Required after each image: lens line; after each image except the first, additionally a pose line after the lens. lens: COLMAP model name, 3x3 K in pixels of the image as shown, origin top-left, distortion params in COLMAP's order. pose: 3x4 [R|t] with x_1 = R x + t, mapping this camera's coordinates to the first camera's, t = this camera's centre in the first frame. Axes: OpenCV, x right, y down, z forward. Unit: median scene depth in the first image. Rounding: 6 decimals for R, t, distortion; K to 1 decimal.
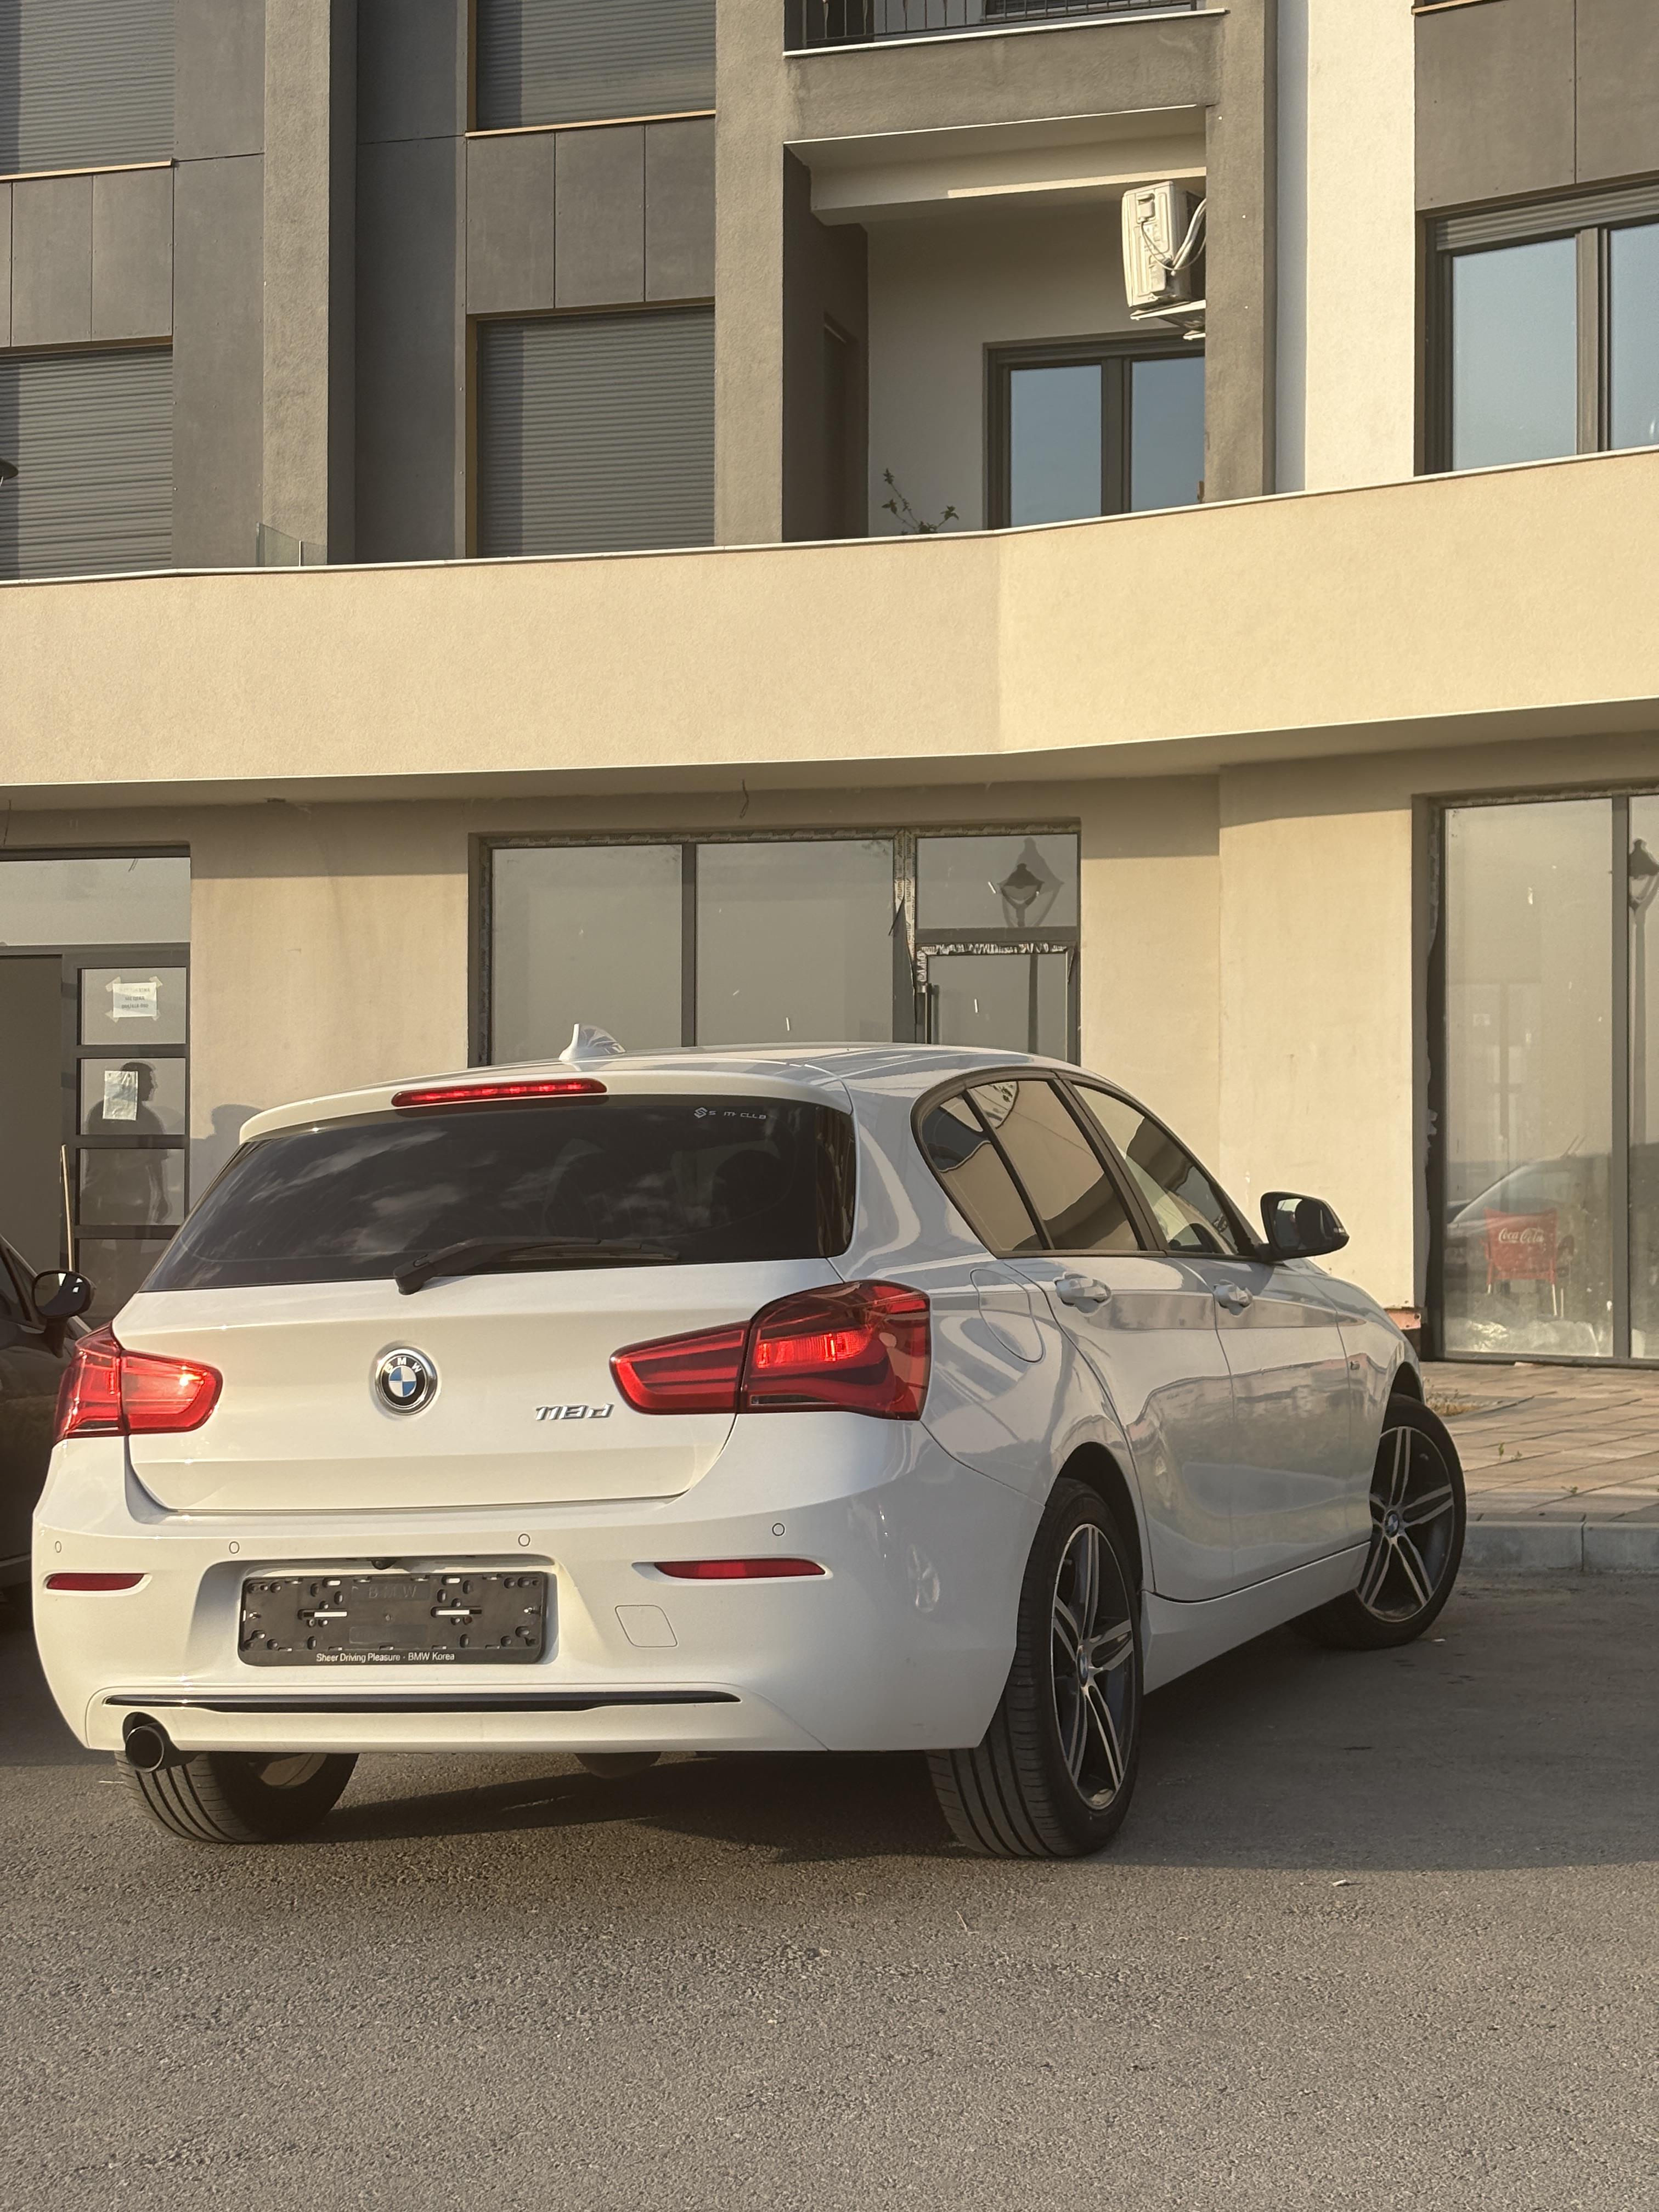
lens RADIAL K [[3363.0, 0, 878.4], [0, 3363.0, 1100.4], [0, 0, 1]] dist [0.255520, -0.884722]
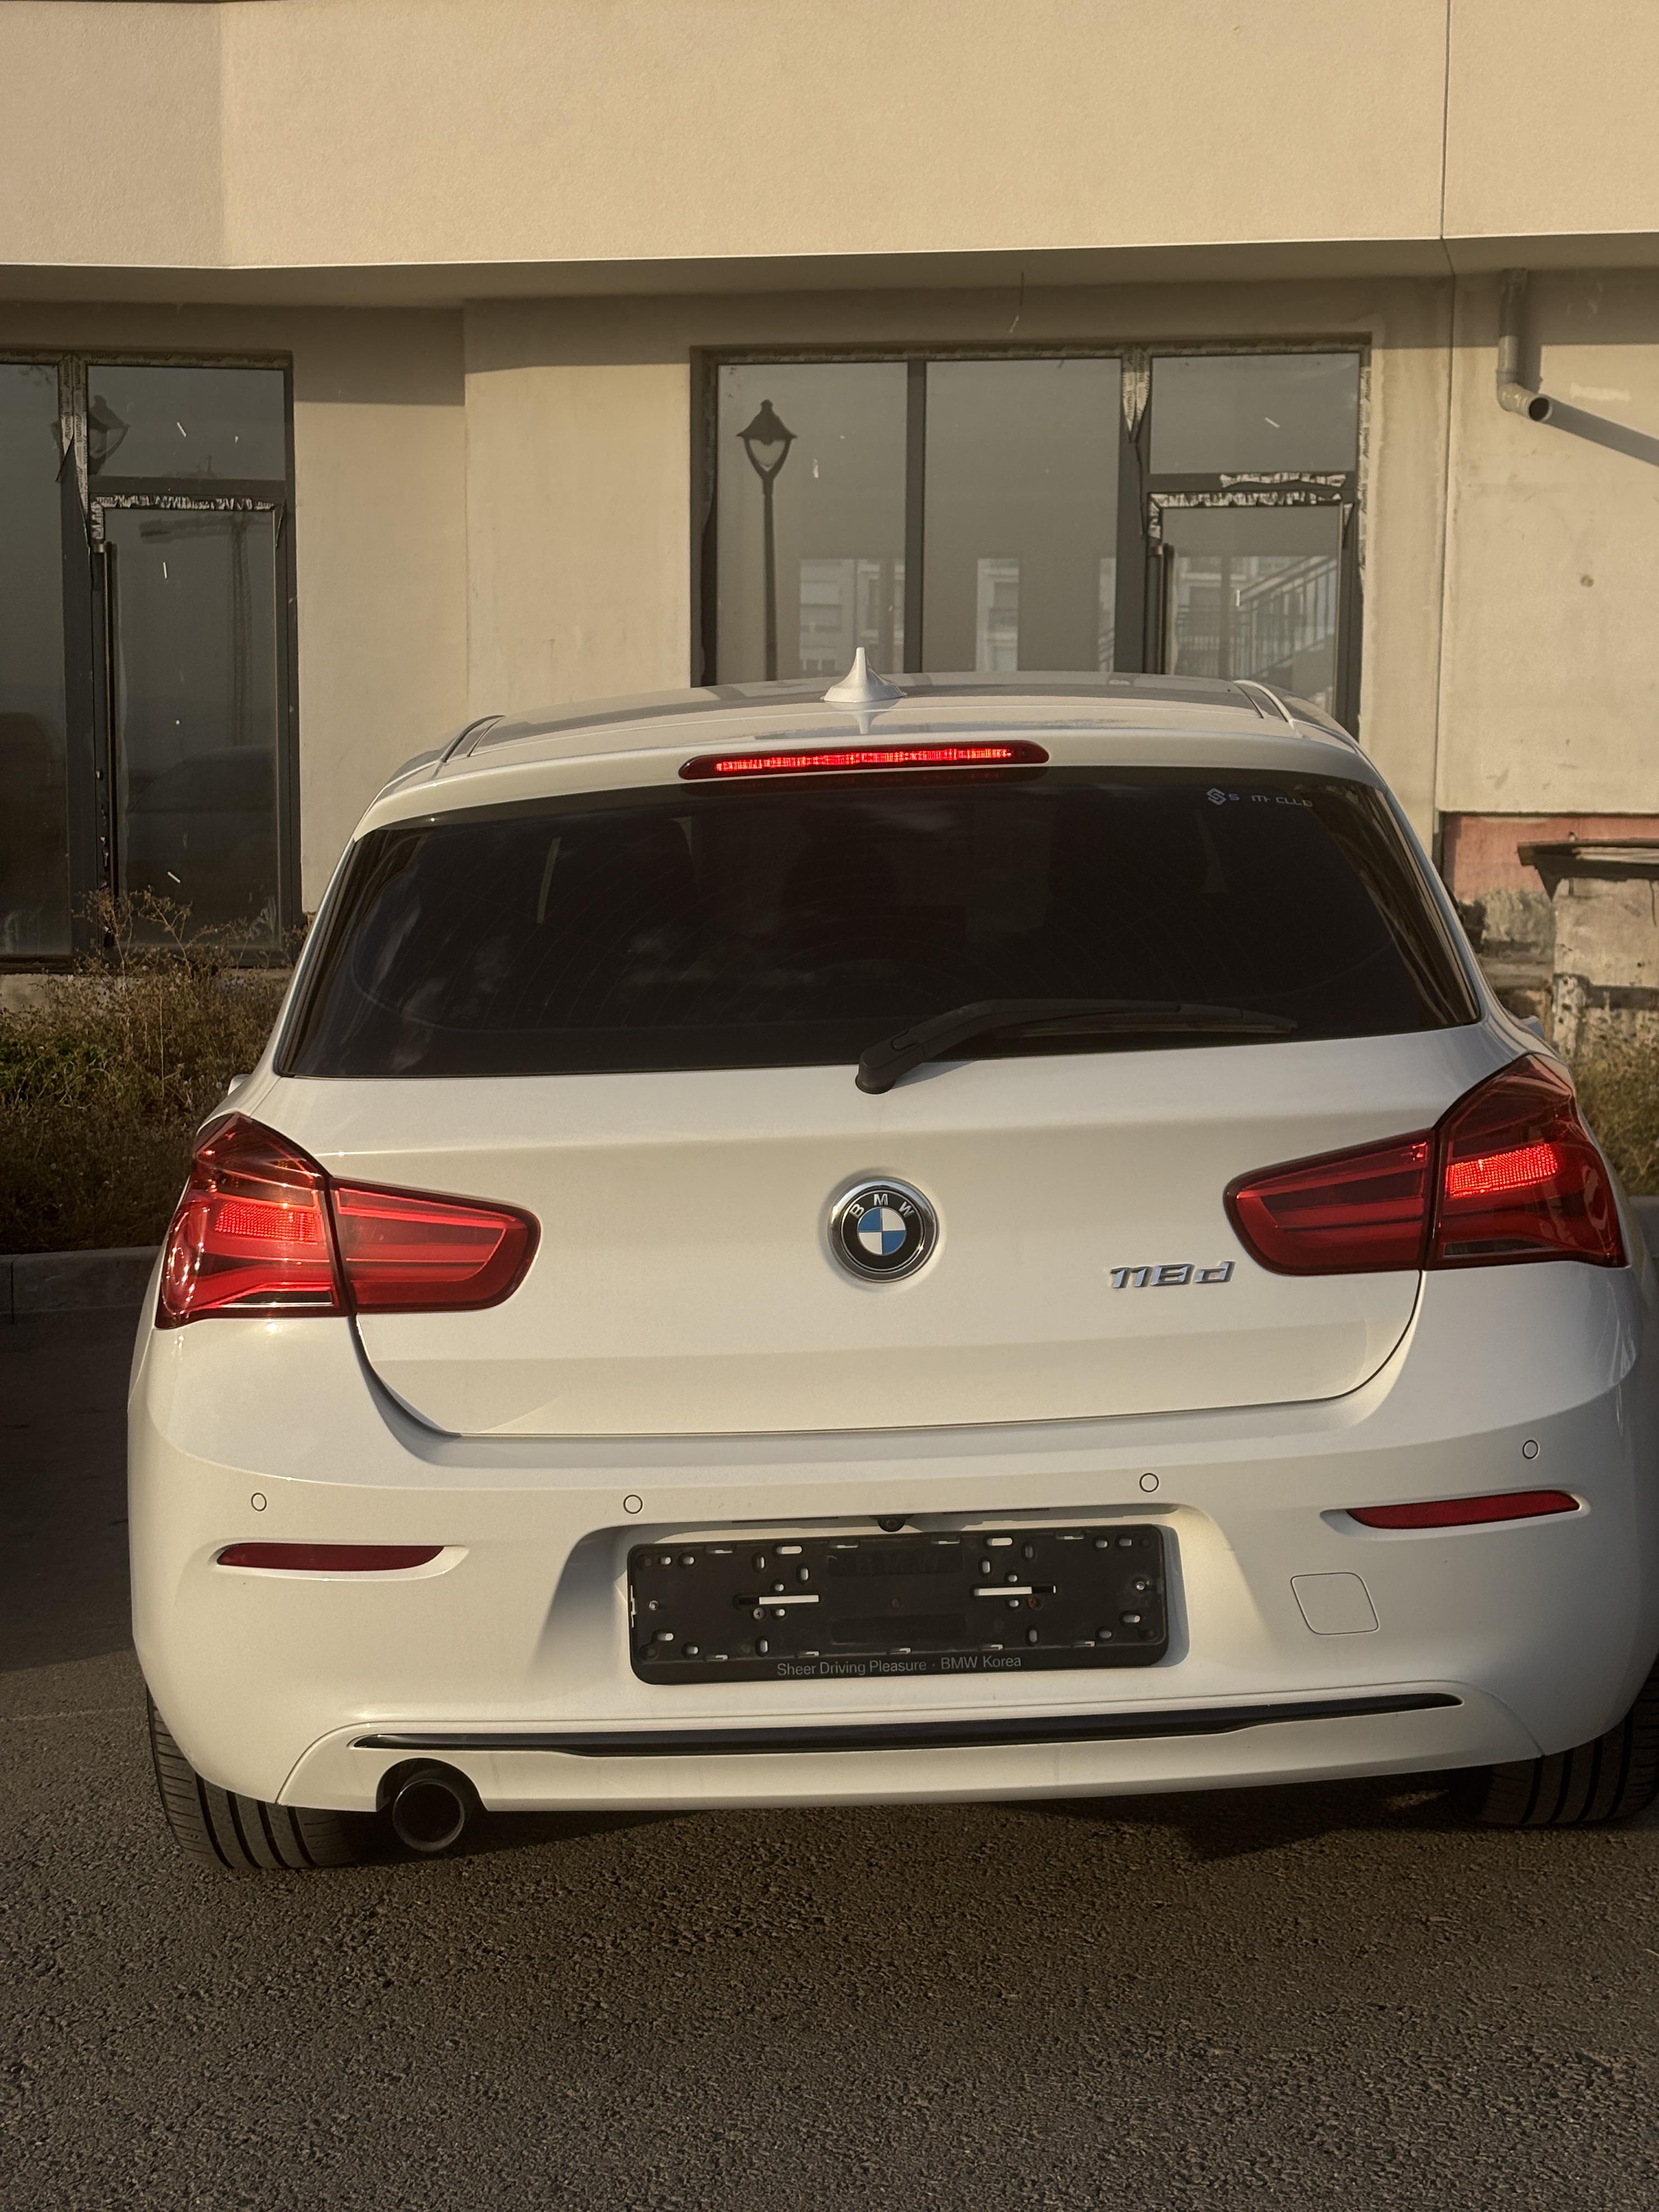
lens RADIAL K [[3363.0, 0, 878.4], [0, 3363.0, 1100.4], [0, 0, 1]] dist [0.255520, -0.884722]
pose [[0.941901, -0.028182, 0.334707, -0.350888], [-0.014744, 0.992045, 0.125020, -0.019739], [-0.335568, -0.122692, 0.933992, 0.415134]]
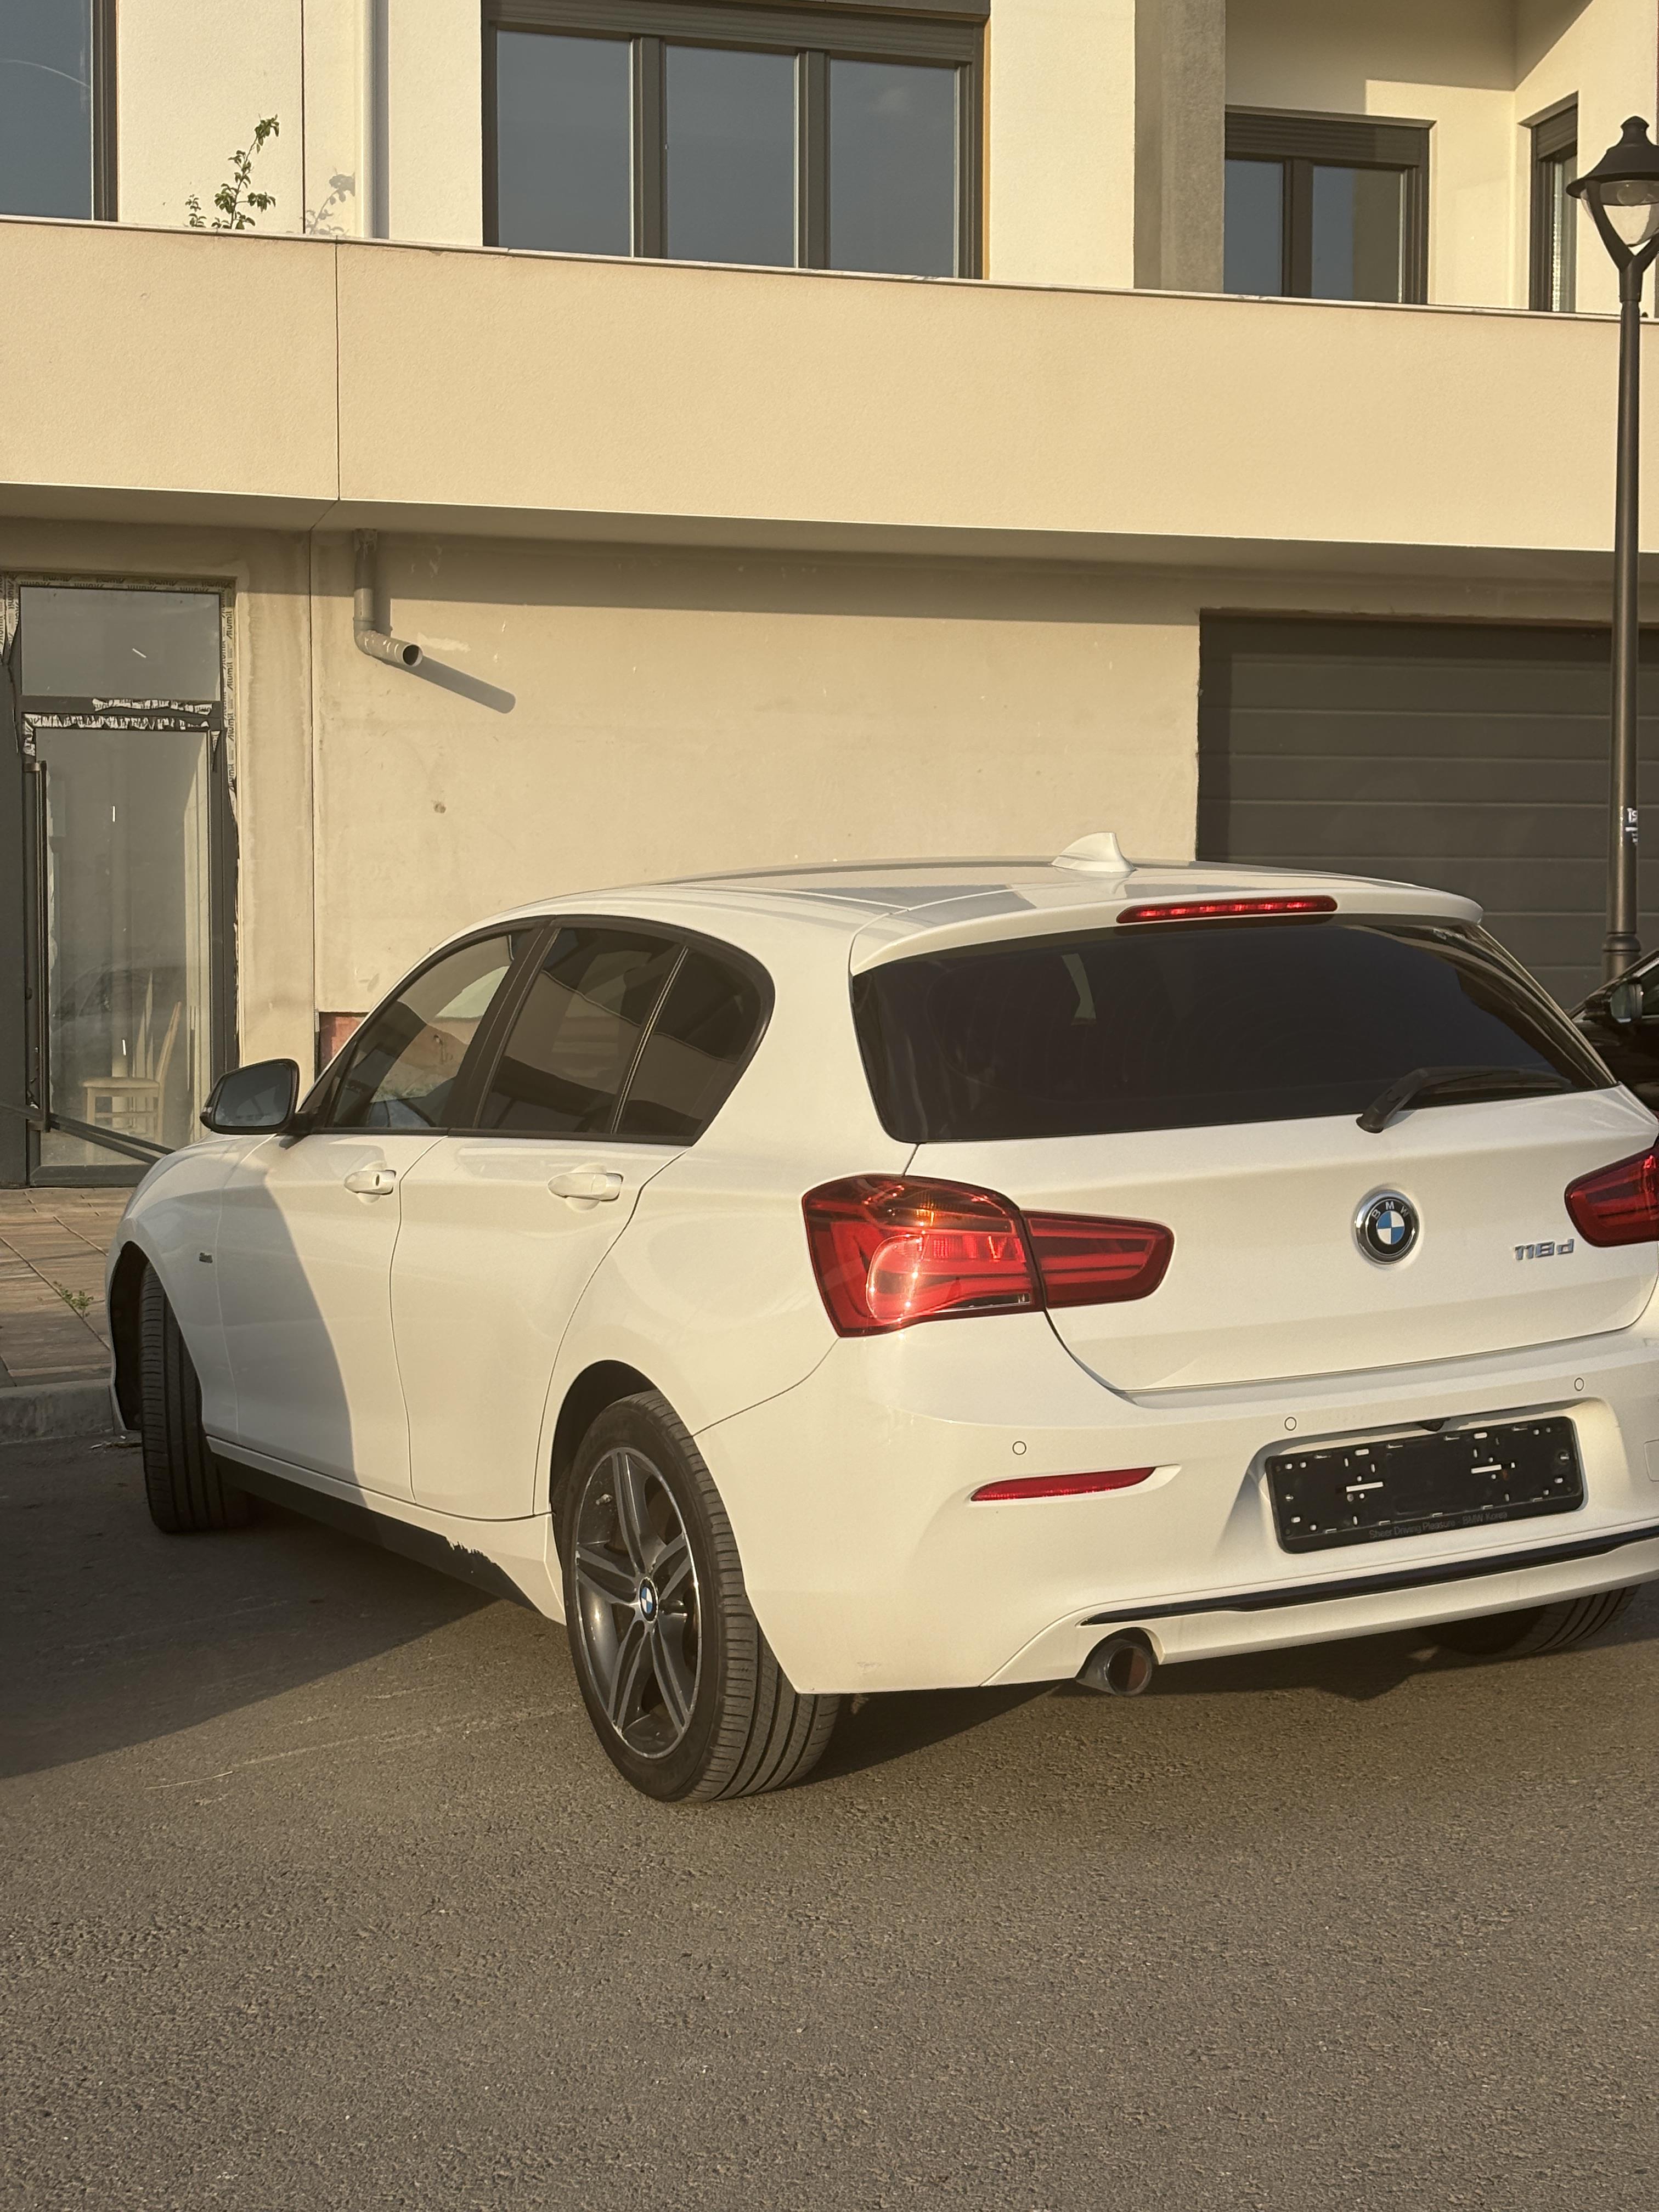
lens RADIAL K [[3363.0, 0, 878.4], [0, 3363.0, 1100.4], [0, 0, 1]] dist [0.255520, -0.884722]
pose [[0.661017, -0.028008, 0.749848, -0.913695], [-0.014474, 0.998641, 0.050059, 0.005218], [-0.750231, -0.043943, 0.659713, 0.502983]]
